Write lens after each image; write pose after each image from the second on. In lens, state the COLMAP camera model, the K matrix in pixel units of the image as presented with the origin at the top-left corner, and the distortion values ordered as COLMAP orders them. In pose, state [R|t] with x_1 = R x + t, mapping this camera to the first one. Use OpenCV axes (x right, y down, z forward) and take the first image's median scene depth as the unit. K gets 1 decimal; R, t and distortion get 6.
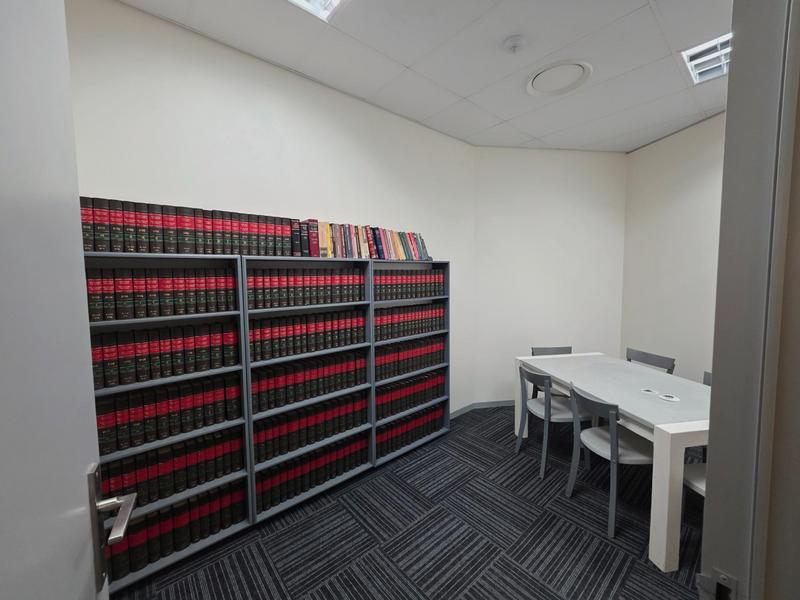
lens RADIAL K [[320.6, 0, 400.4], [0, 320.6, 299.3], [0, 0, 1]] dist [0.001922, 0.001186]
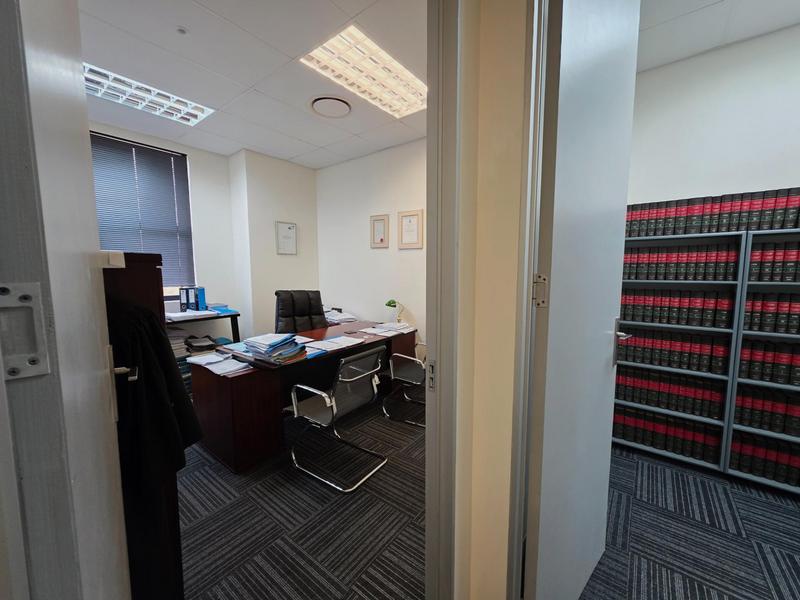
lens RADIAL K [[320.6, 0, 403.3], [0, 320.6, 297.1], [0, 0, 1]] dist [0.001922, 0.001186]
pose [[0.200348, 0.102837, -0.974313, 0.385695], [-0.068723, 0.993501, 0.090730, 0.072729], [0.977311, 0.048780, 0.206114, -0.392680]]
